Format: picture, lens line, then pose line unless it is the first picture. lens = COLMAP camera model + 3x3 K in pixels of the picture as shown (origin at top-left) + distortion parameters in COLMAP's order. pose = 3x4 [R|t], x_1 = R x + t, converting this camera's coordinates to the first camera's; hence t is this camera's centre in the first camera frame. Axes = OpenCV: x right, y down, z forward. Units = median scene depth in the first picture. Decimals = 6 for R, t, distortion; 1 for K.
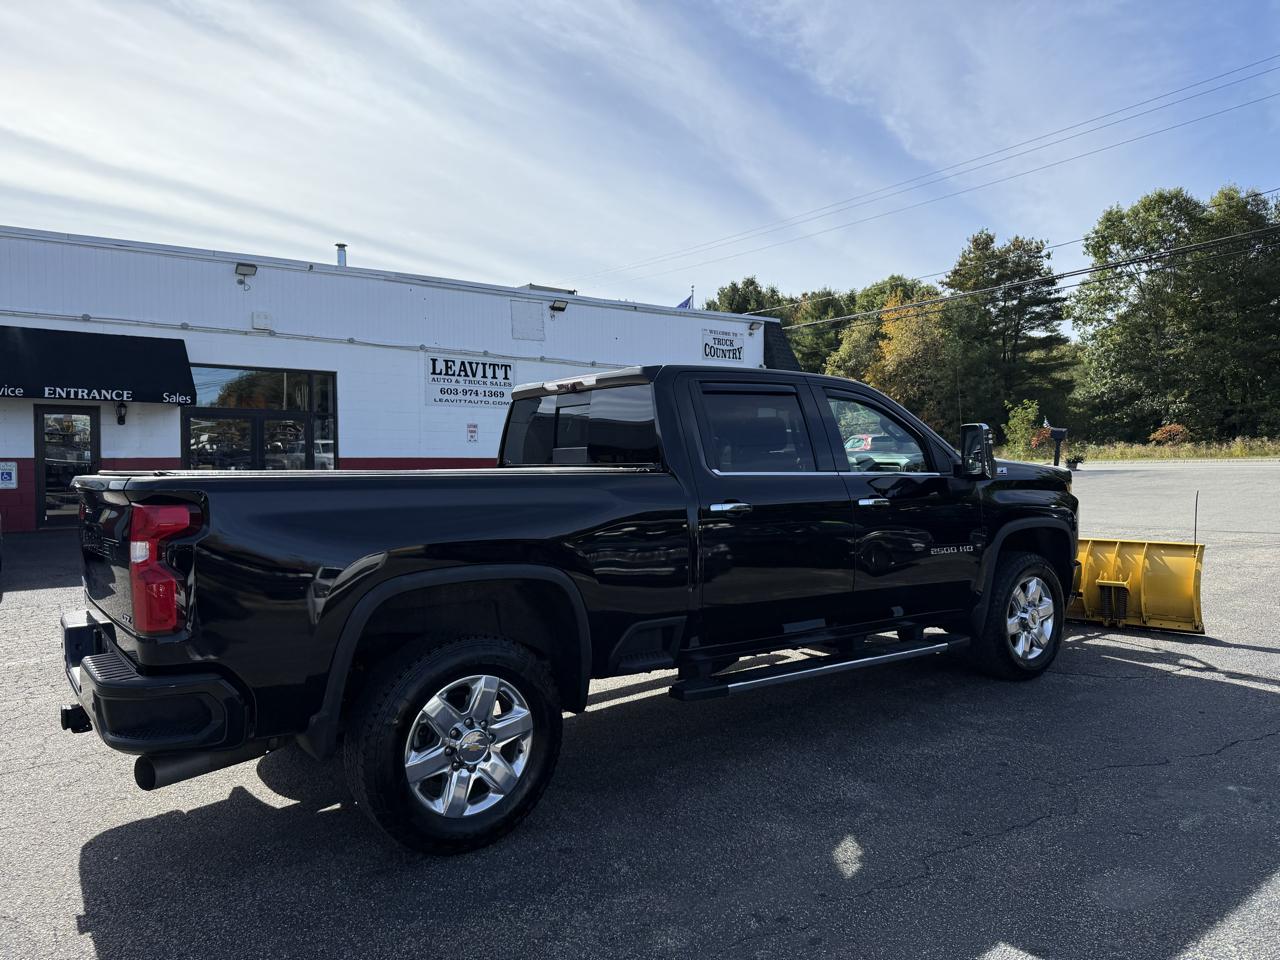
lens RADIAL K [[897.0, 0, 642.3], [0, 897.0, 484.0], [0, 0, 1]] dist [0.044345, -0.054204]
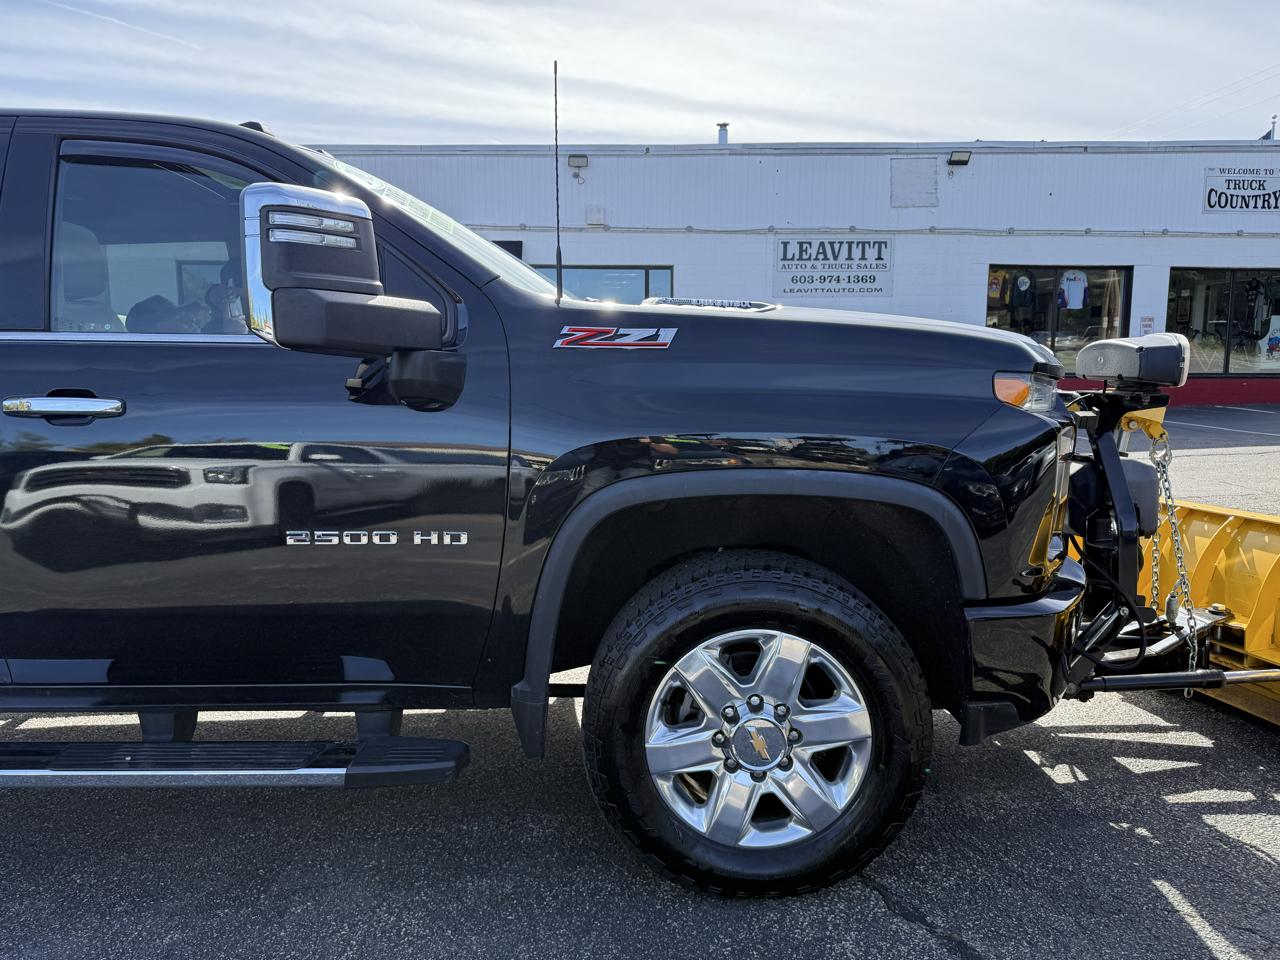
lens RADIAL K [[897.0, 0, 628.6], [0, 897.0, 483.4], [0, 0, 1]] dist [0.044345, -0.054204]
pose [[0.806970, 0.073422, -0.586011, 0.207502], [-0.013083, 0.994221, 0.106551, 0.002180], [0.590448, -0.078316, 0.803267, 0.238535]]
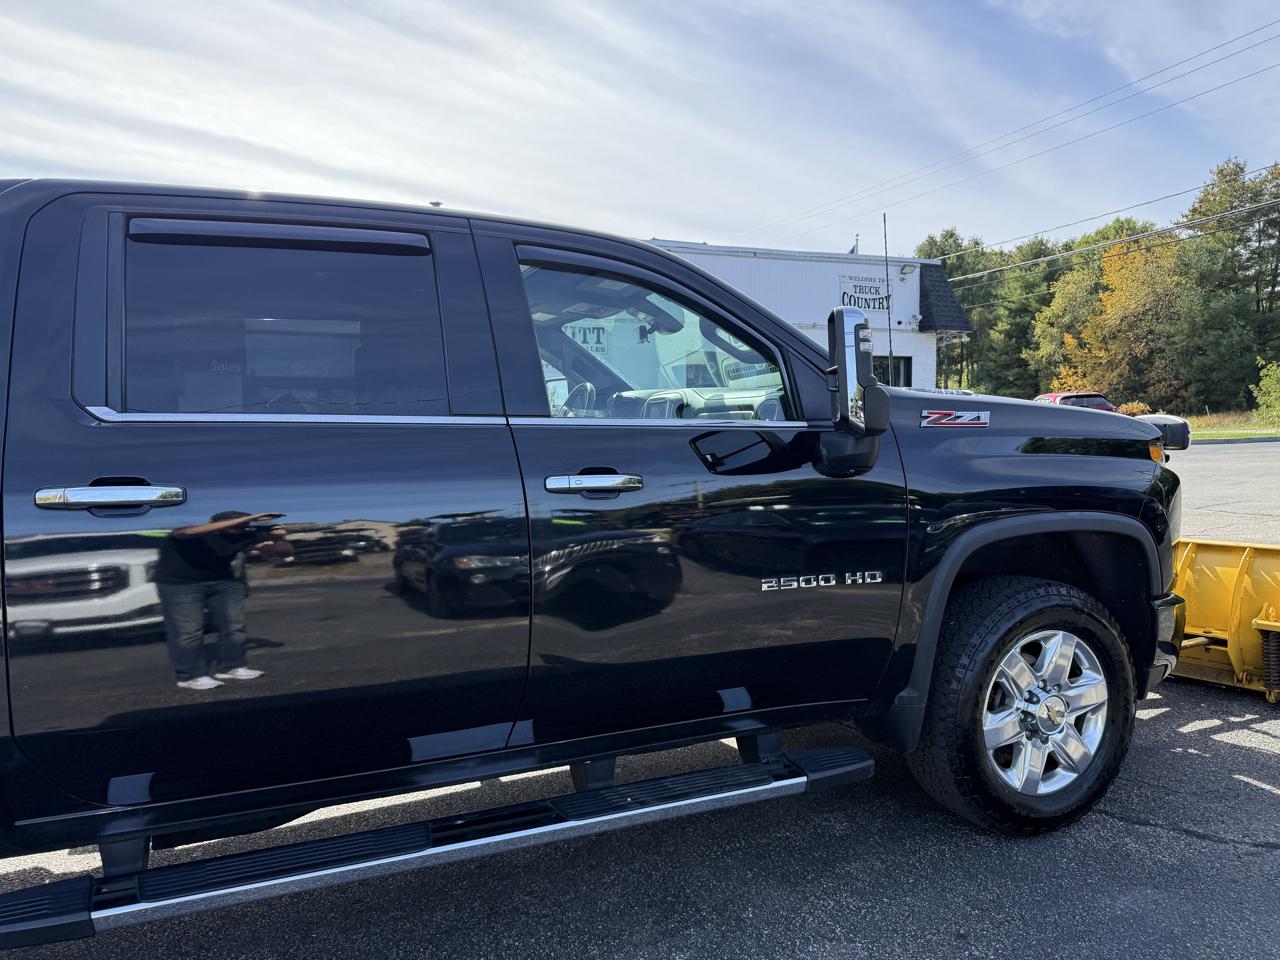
lens RADIAL K [[897.0, 0, 647.8], [0, 897.0, 480.2], [0, 0, 1]] dist [0.044345, -0.054204]
pose [[0.975391, 0.001751, -0.220474, 0.113212], [0.003583, 0.999711, 0.023791, 0.002496], [0.220451, -0.023996, 0.975103, 0.162741]]
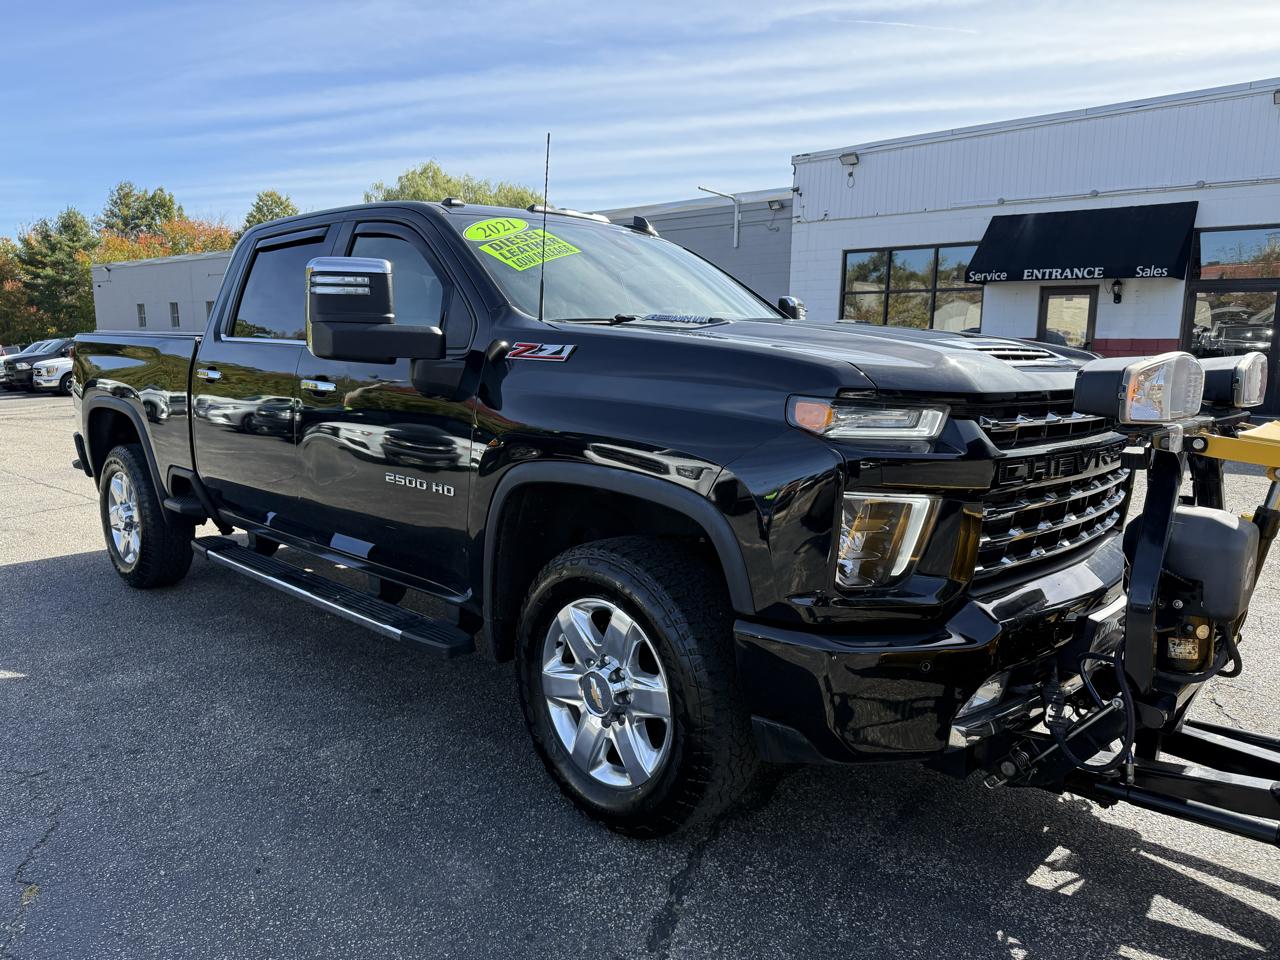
lens RADIAL K [[897.0, 0, 637.5], [0, 897.0, 487.3], [0, 0, 1]] dist [0.044345, -0.054204]
pose [[0.164117, 0.162509, -0.972963, 0.293032], [-0.036091, 0.986665, 0.158710, -0.006670], [0.985780, 0.009068, 0.167794, 0.329325]]
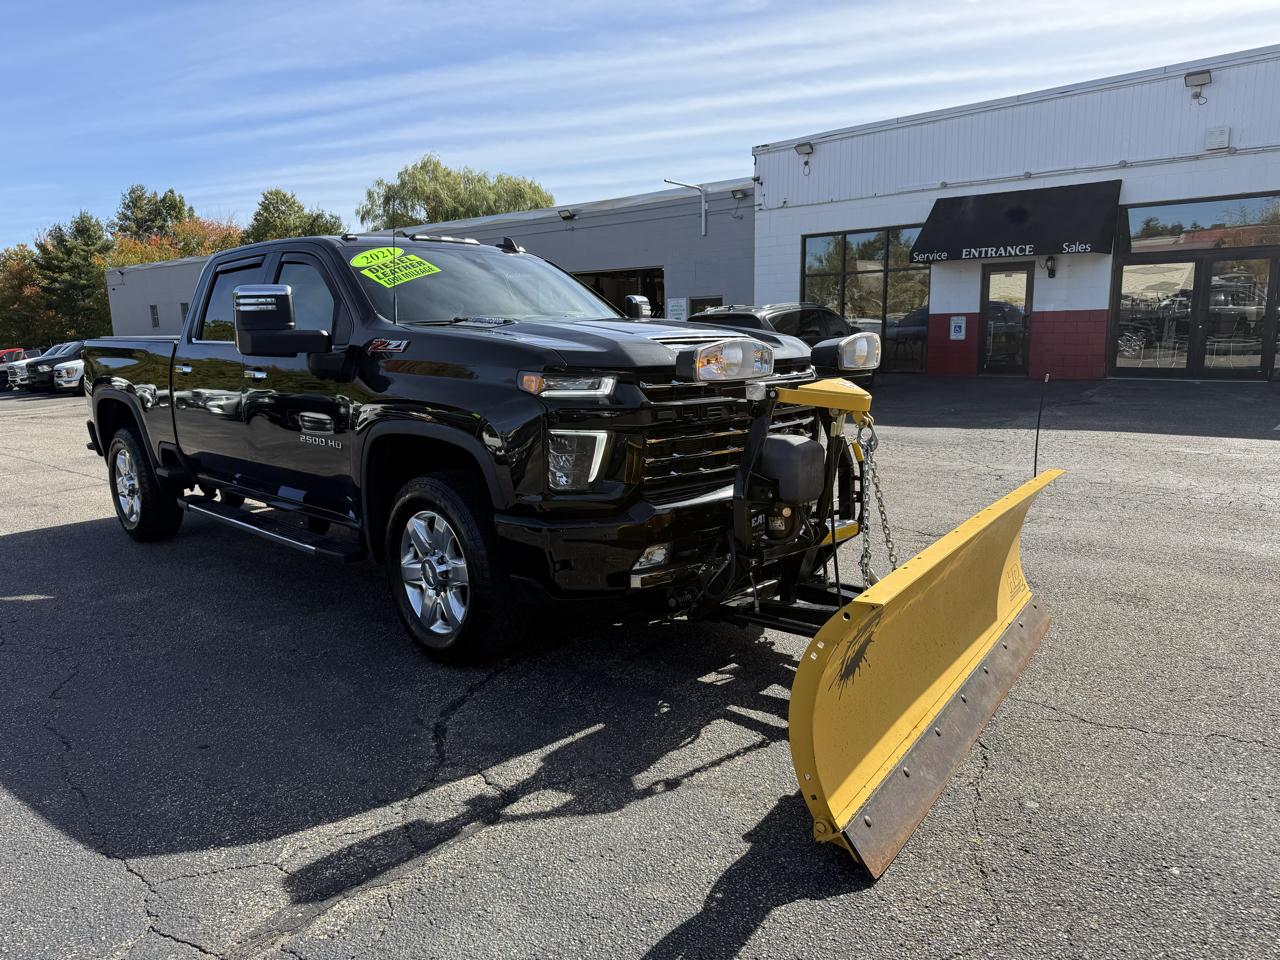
lens RADIAL K [[897.0, 0, 631.4], [0, 897.0, 484.0], [0, 0, 1]] dist [0.044345, -0.054204]
pose [[0.145008, 0.171730, -0.974413, 0.375441], [-0.004925, 0.984936, 0.172851, -0.009948], [0.989418, -0.020266, 0.143669, 0.366789]]
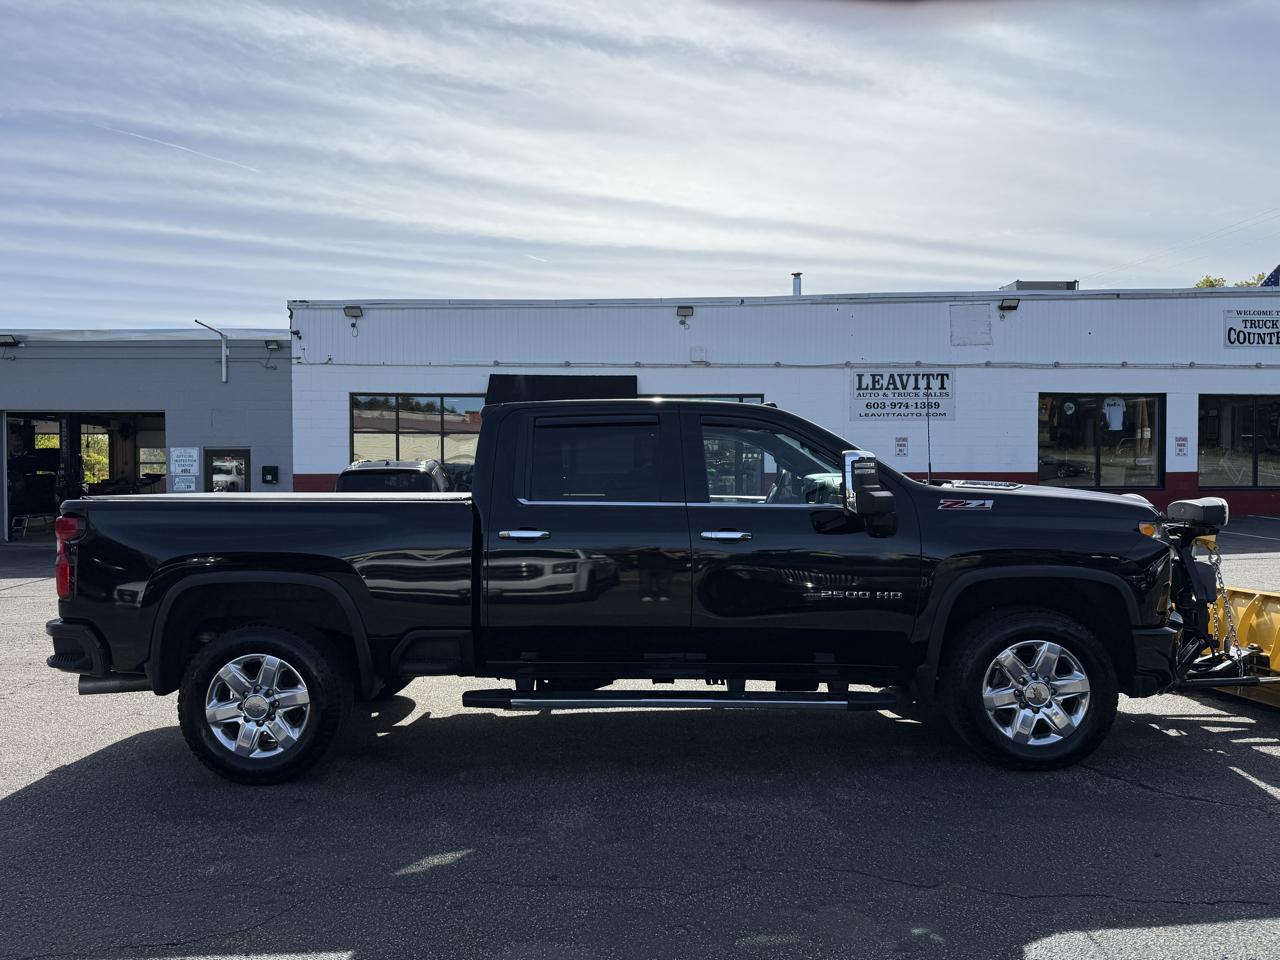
lens RADIAL K [[897.0, 0, 630.7], [0, 897.0, 487.5], [0, 0, 1]] dist [0.044345, -0.054204]
pose [[0.791875, 0.011102, -0.610582, 0.219150], [-0.015169, 0.999884, -0.001492, -0.008014], [0.610494, 0.010444, 0.791952, 0.057319]]
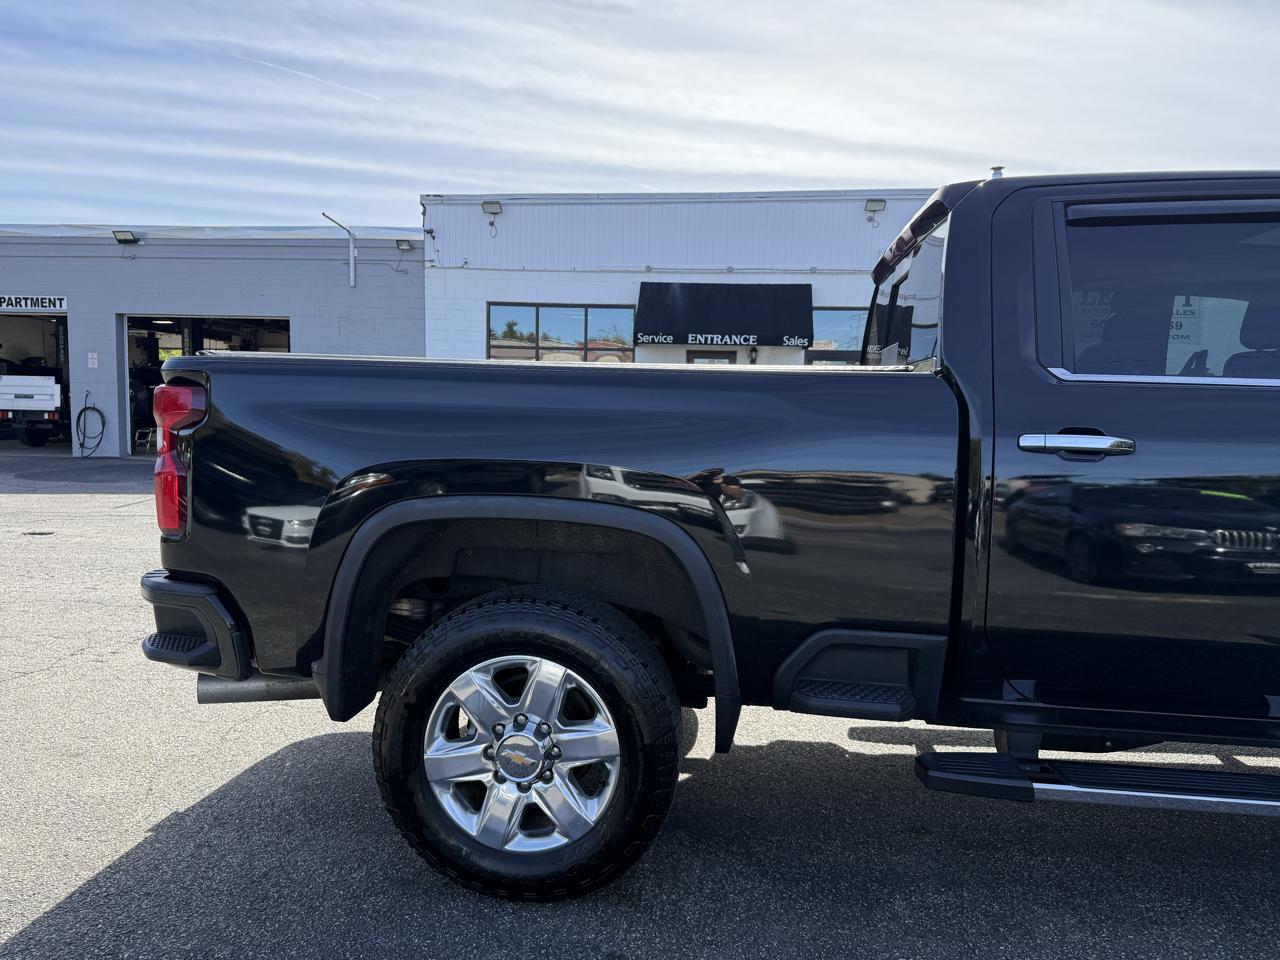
lens RADIAL K [[897.0, 0, 632.5], [0, 897.0, 496.1], [0, 0, 1]] dist [0.044345, -0.054204]
pose [[0.722814, 0.085885, -0.685685, 0.068867], [-0.042058, 0.995875, 0.080402, 0.006629], [0.689761, -0.029277, 0.723445, 0.116575]]
